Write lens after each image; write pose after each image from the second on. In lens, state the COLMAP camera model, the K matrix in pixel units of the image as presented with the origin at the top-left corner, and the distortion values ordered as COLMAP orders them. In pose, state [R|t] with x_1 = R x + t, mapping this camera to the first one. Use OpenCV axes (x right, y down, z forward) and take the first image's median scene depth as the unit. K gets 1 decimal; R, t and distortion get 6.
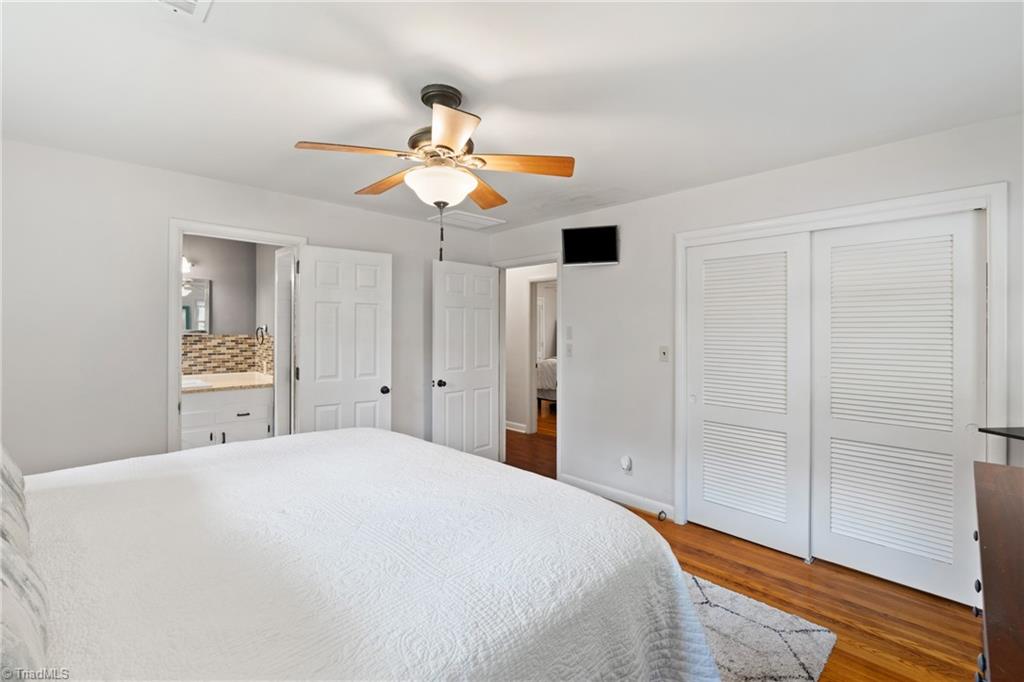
lens RADIAL K [[445.7, 0, 509.7], [0, 445.7, 330.7], [0, 0, 1]] dist [-0.001967, 0.000121]
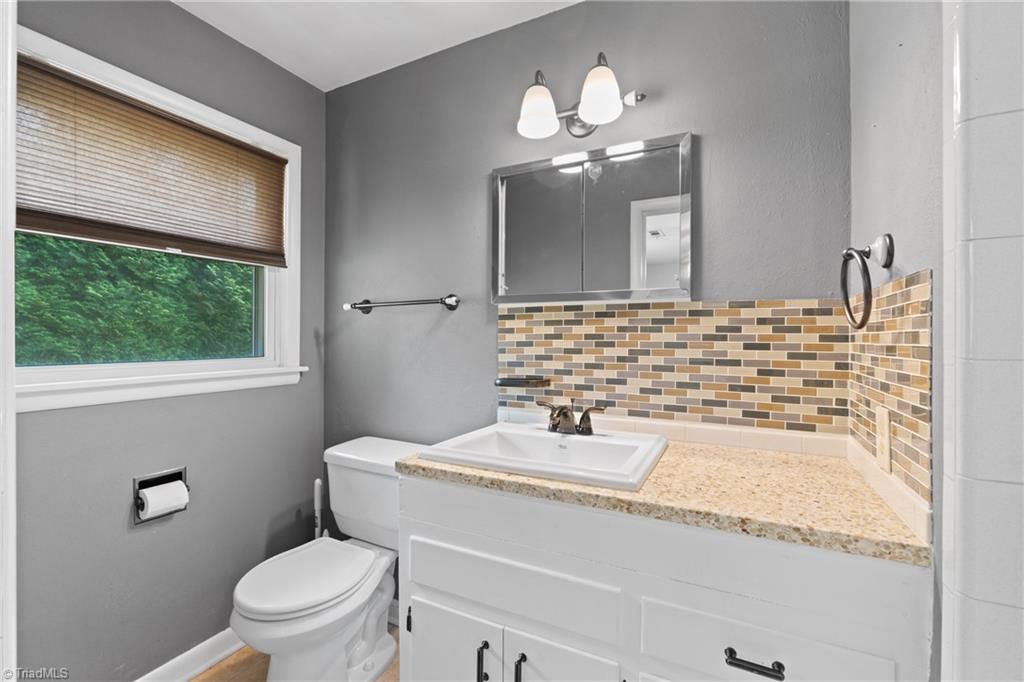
lens RADIAL K [[445.7, 0, 509.8], [0, 445.7, 337.7], [0, 0, 1]] dist [-0.001967, 0.000121]
pose [[0.325807, -0.009276, -0.945391, -0.403874], [-0.006261, 0.999909, -0.011968, 0.039548], [0.945415, 0.009819, 0.325720, 0.757263]]
